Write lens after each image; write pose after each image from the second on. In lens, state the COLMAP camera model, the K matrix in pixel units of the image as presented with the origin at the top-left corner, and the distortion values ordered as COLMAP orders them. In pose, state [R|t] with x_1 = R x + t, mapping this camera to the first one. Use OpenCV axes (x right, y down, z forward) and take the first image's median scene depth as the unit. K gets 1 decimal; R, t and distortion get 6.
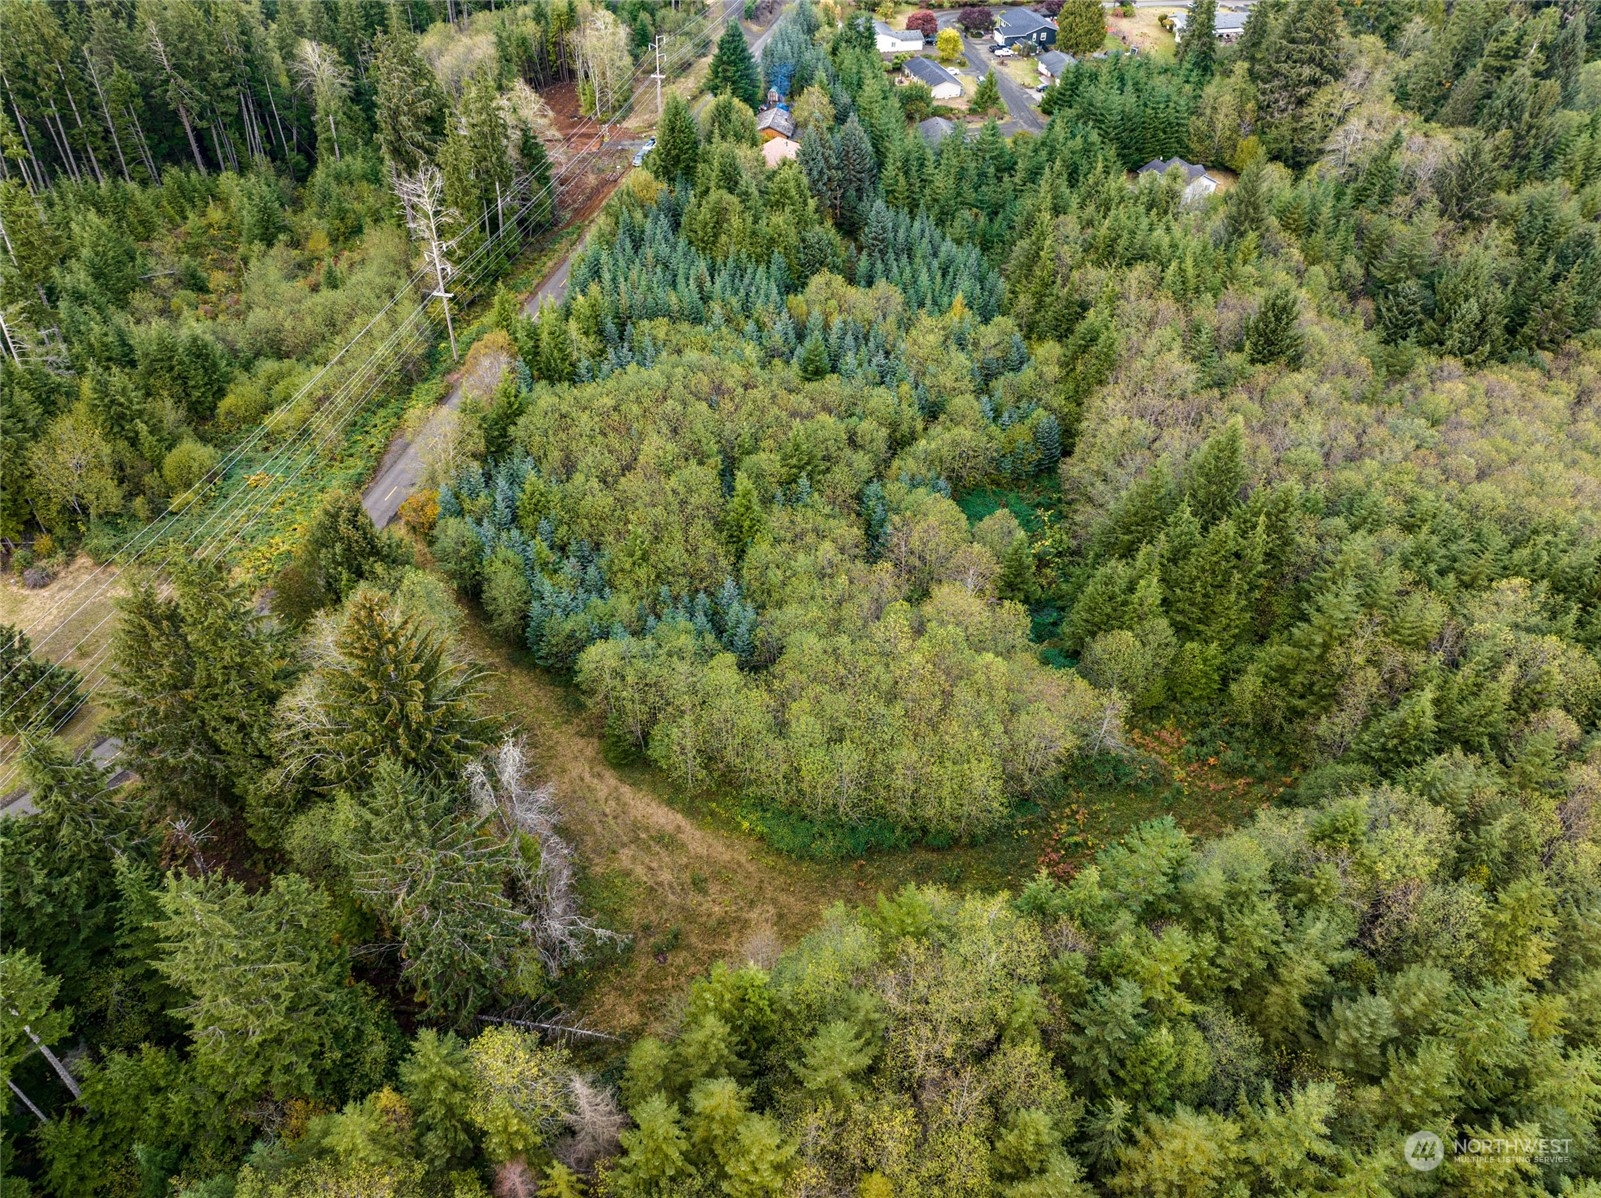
lens RADIAL K [[1122.8, 0, 808.9], [0, 1122.8, 598.4], [0, 0, 1]] dist [-0.059602, 0.034549]
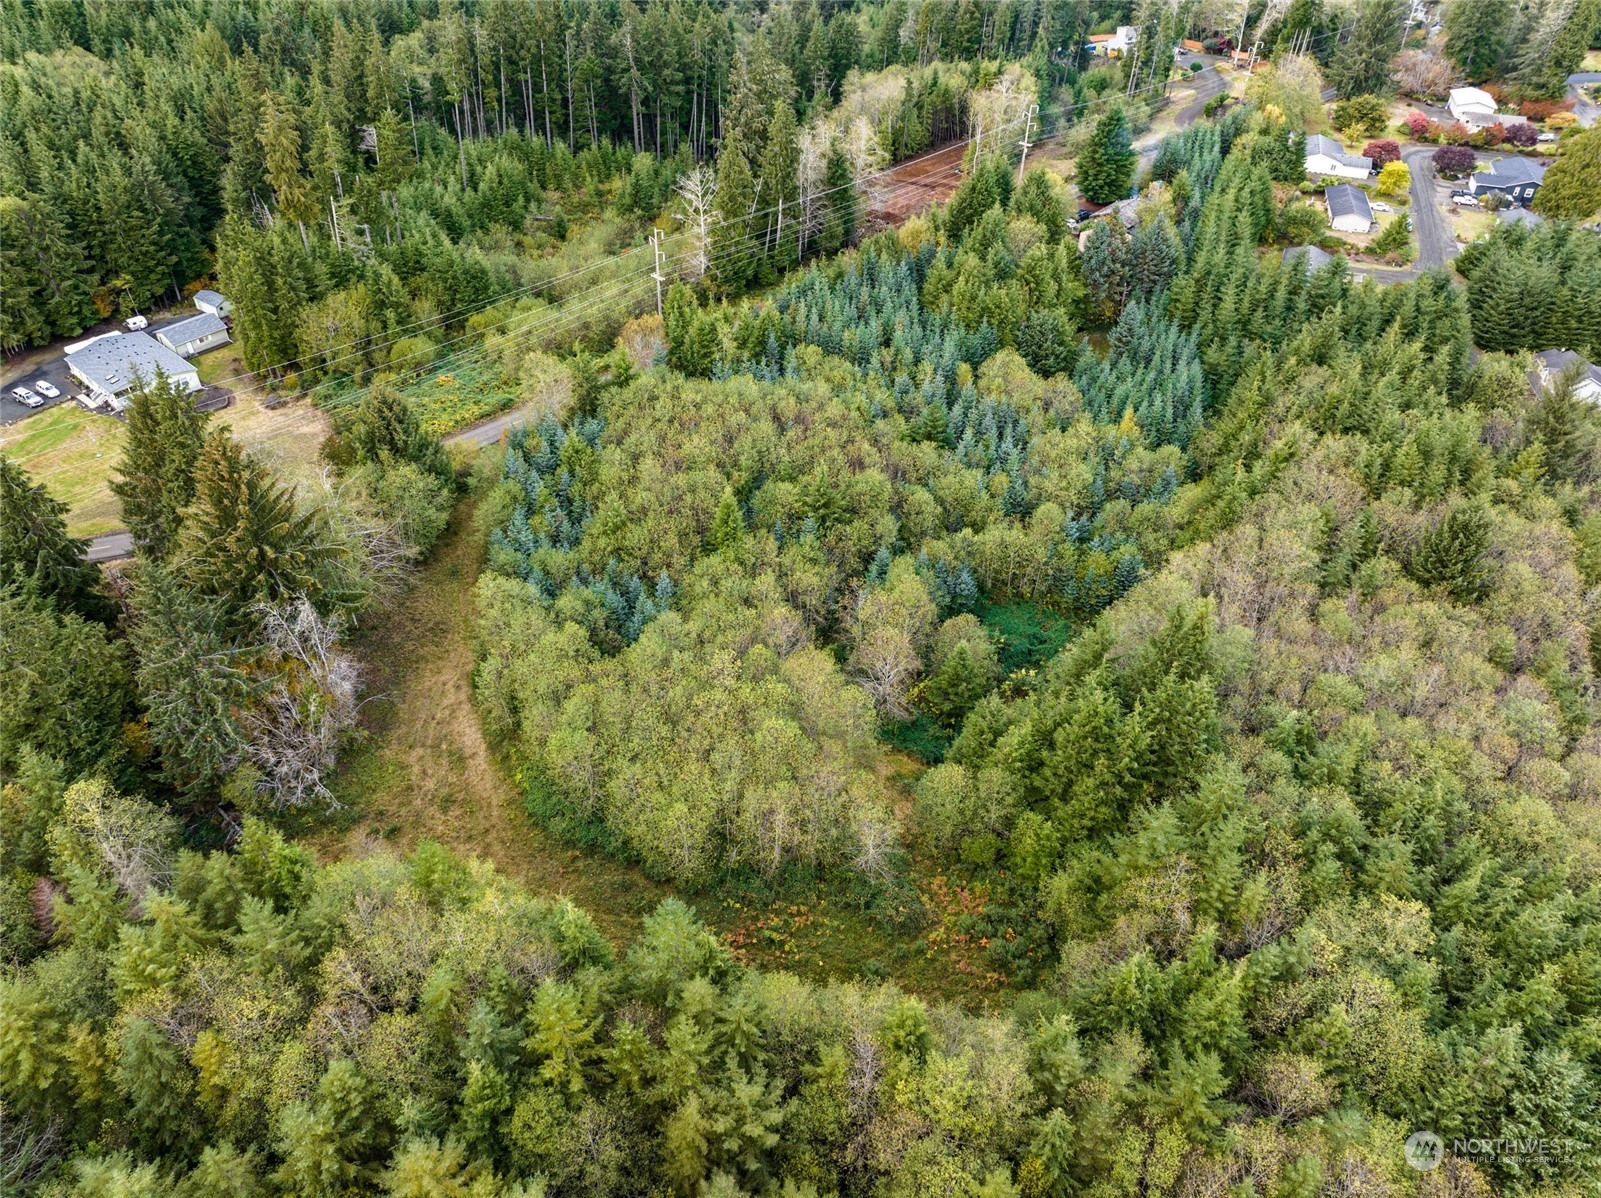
lens RADIAL K [[1122.8, 0, 808.9], [0, 1122.8, 598.4], [0, 0, 1]] dist [-0.059602, 0.034549]
pose [[0.842680, 0.343404, -0.414685, 0.374783], [-0.366449, 0.930087, 0.025551, -0.056395], [0.394467, 0.130430, 0.909606, 0.078287]]
